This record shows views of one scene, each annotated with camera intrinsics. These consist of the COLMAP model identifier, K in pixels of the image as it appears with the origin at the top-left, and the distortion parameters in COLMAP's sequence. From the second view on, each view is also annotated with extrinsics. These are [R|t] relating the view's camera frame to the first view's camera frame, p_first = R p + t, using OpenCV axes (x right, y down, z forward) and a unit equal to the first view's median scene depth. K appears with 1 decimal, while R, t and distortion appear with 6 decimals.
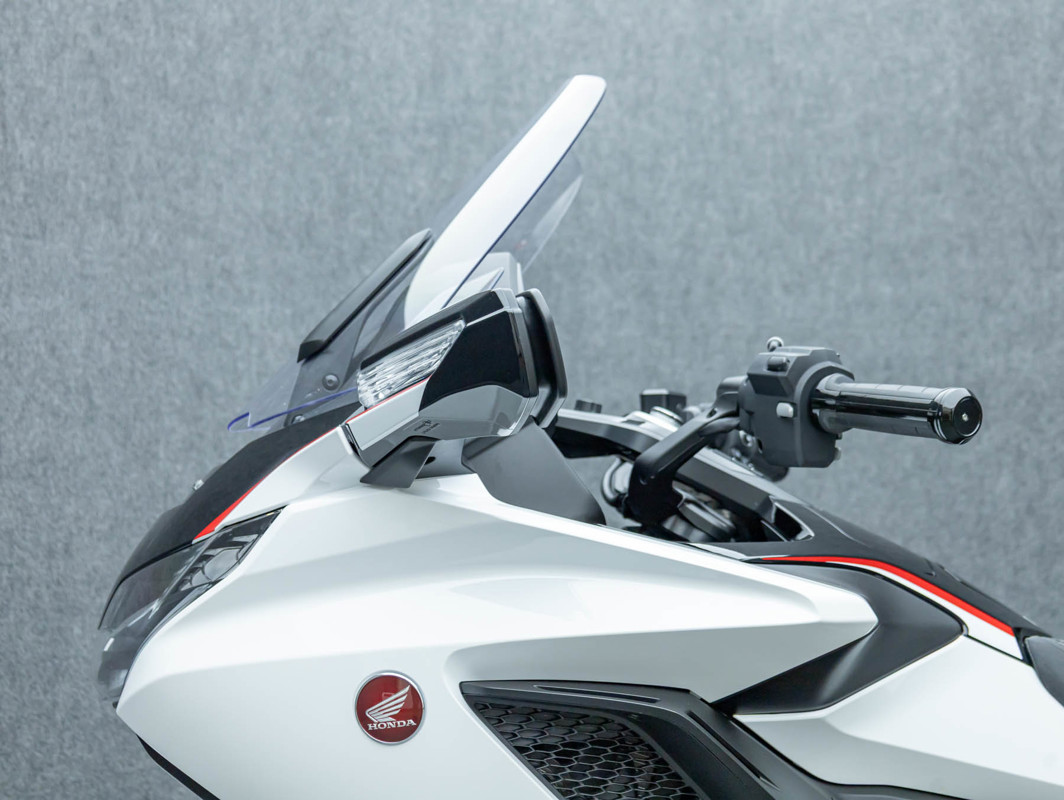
lens RADIAL K [[1462.9, 0, 537.5], [0, 1462.9, 401.8], [0, 0, 1]] dist [0.029907, -0.047216]
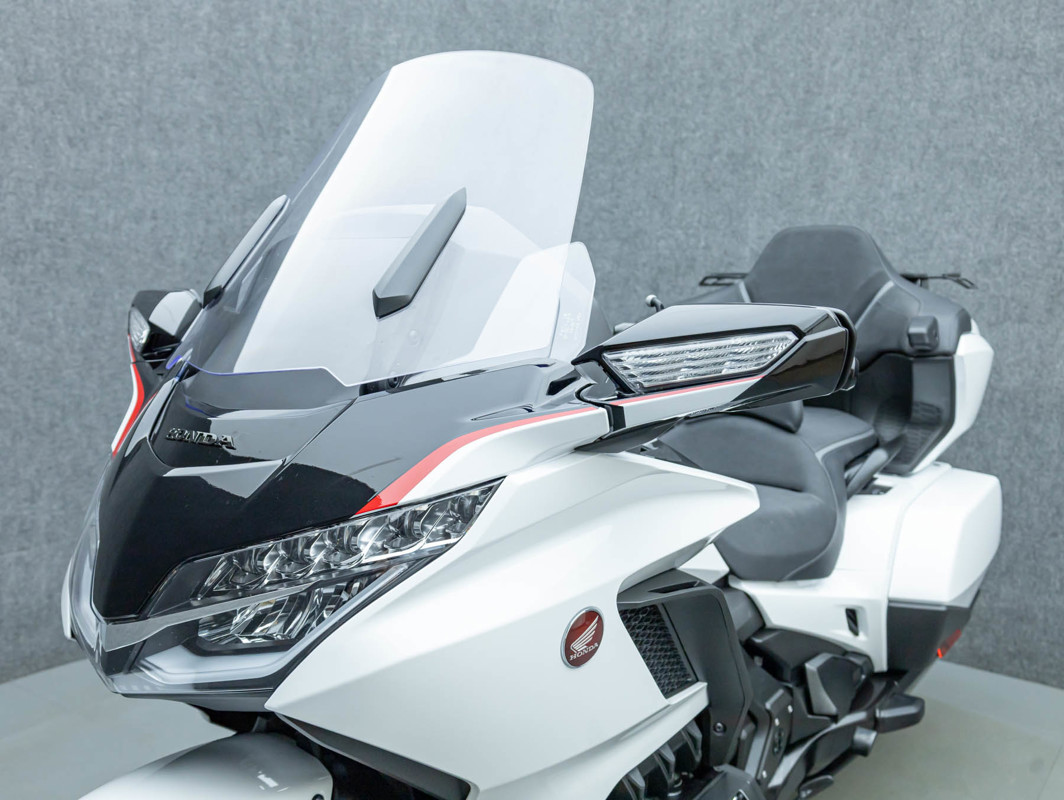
lens RADIAL K [[1073.4, 0, 526.9], [0, 1073.4, 399.7], [0, 0, 1]] dist [0.002256, 0.013958]
pose [[0.599265, -0.078824, 0.796661, -0.325036], [-0.086097, 0.983023, 0.162027, -0.050108], [-0.795907, -0.165687, 0.582305, 0.215596]]
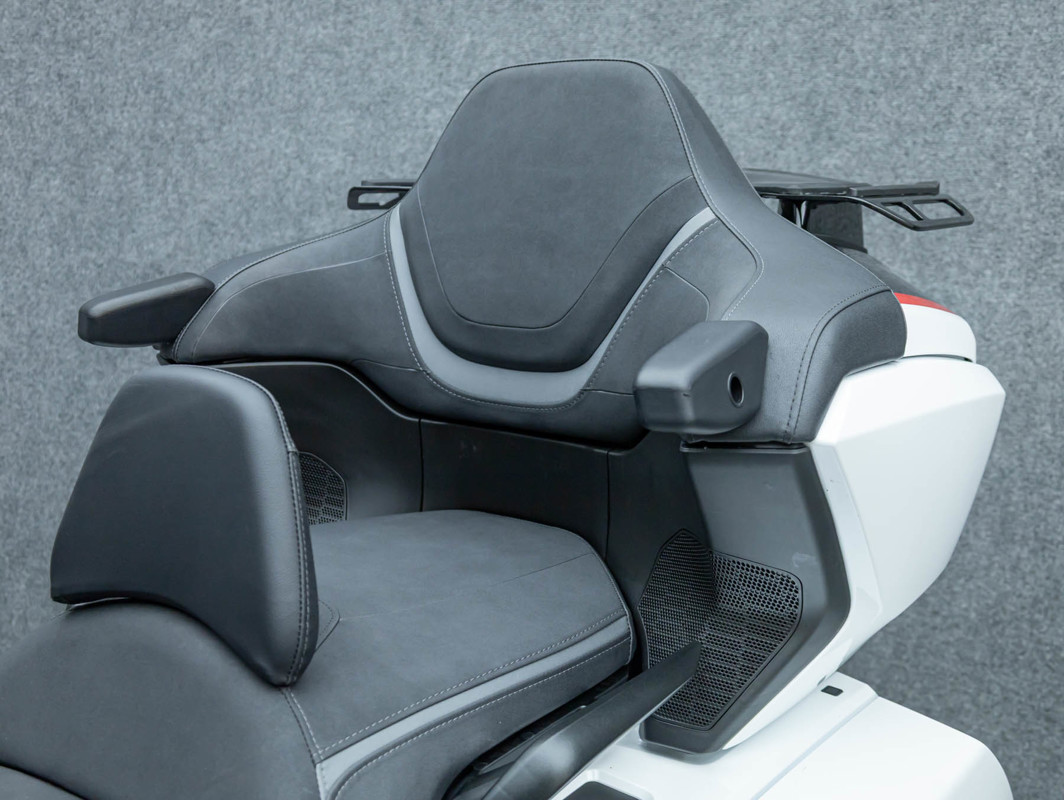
lens RADIAL K [[1307.0, 0, 536.2], [0, 1307.0, 403.3], [0, 0, 1]] dist [0.021609, 0.010003]
pose [[0.649683, -0.121574, 0.750421, 0.151913], [-0.084307, 0.969518, 0.230058, -0.057170], [-0.755516, -0.212730, 0.619630, 0.278244]]
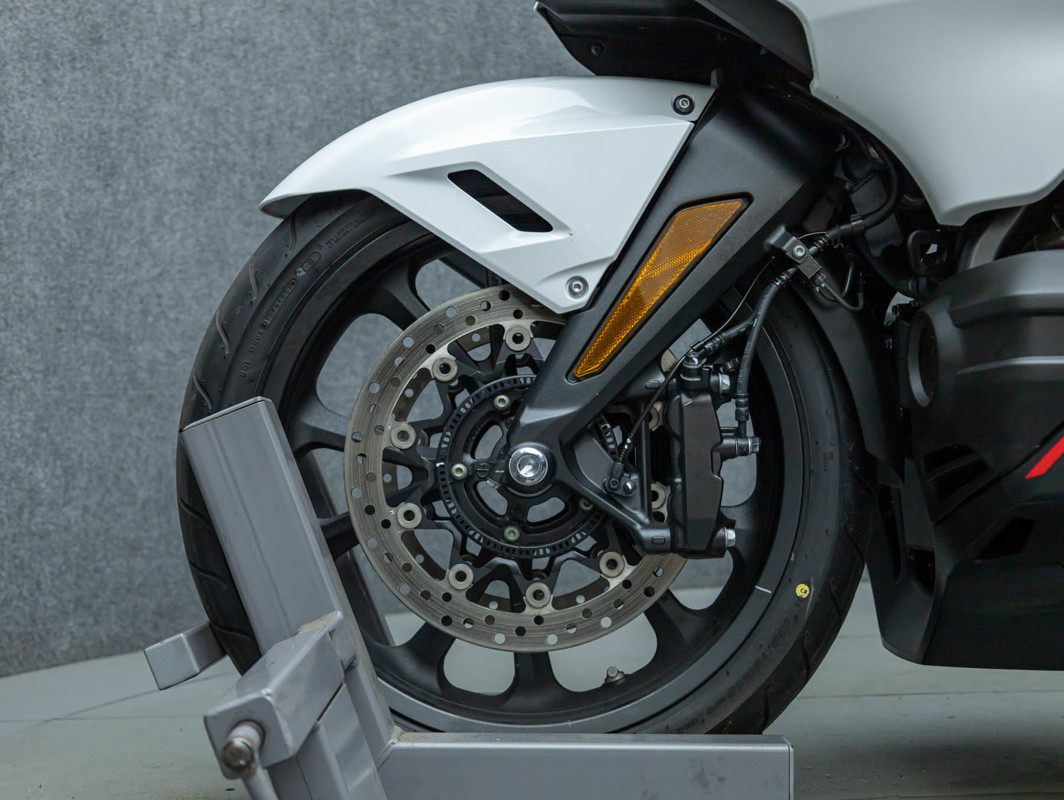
lens RADIAL K [[1462.9, 0, 537.5], [0, 1462.9, 401.8], [0, 0, 1]] dist [0.029907, -0.047216]
pose [[0.999771, -0.011430, -0.018087, -0.120959], [0.012112, 0.999202, 0.038051, 0.211487], [0.017637, -0.038262, 0.999112, 0.052615]]
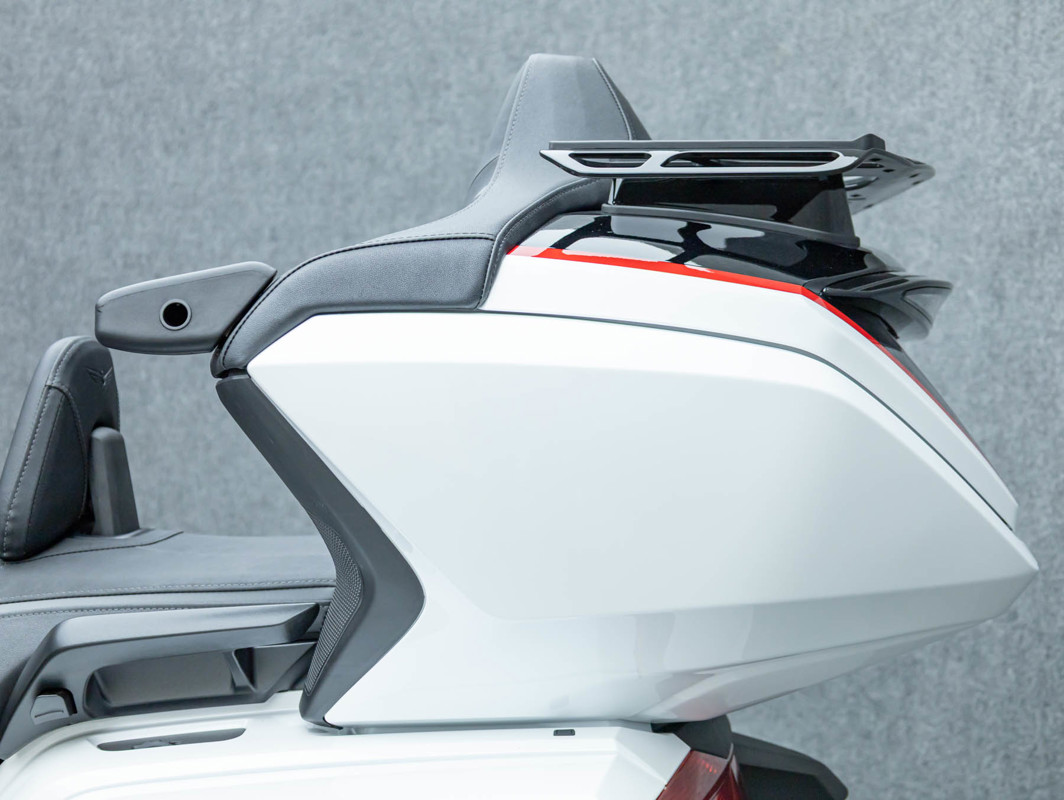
lens RADIAL K [[1580.3, 0, 554.7], [0, 1580.3, 403.8], [0, 0, 1]] dist [0.015509, 0.002680]
pose [[0.998354, -0.005576, -0.057076, 0.492013], [0.010892, 0.995582, 0.093266, -0.012541], [0.056304, -0.093734, 0.994004, 0.070939]]
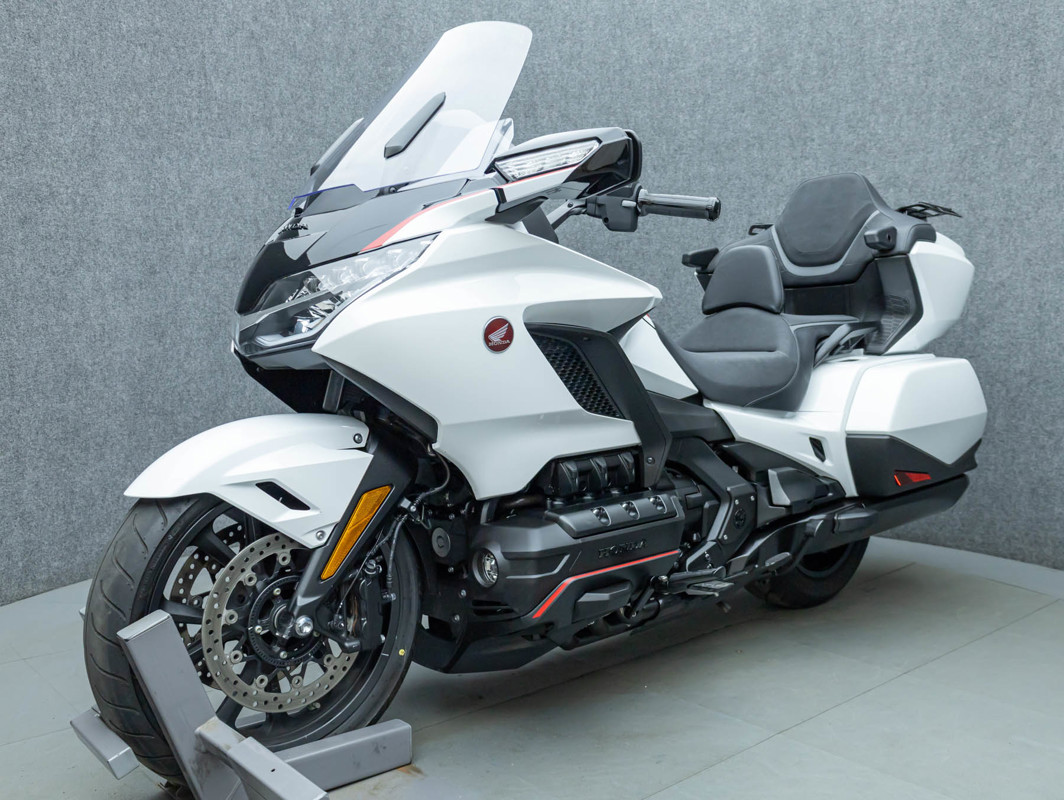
lens RADIAL K [[996.3, 0, 552.0], [0, 996.3, 431.2], [0, 0, 1]] dist [-0.030458, 0.012215]
pose [[0.997611, 0.022211, -0.065407, 0.143538], [-0.010709, 0.985178, 0.171199, 0.031433], [0.068240, -0.170089, 0.983063, -0.238276]]
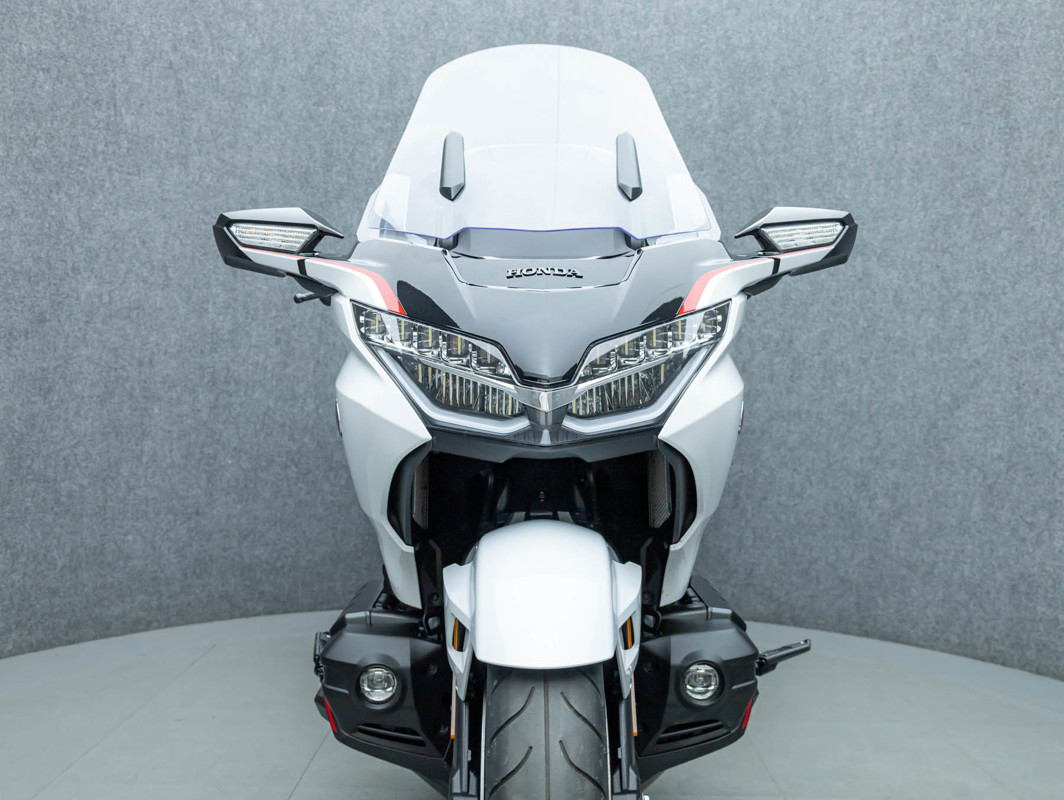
lens RADIAL K [[1069.3, 0, 551.2], [0, 1069.3, 403.8], [0, 0, 1]] dist [-0.013312, 0.010767]
pose [[0.999020, 0.043810, -0.006232, 0.135533], [-0.043161, 0.995765, 0.081169, 0.025927], [0.009762, -0.080820, 0.996681, -0.203319]]
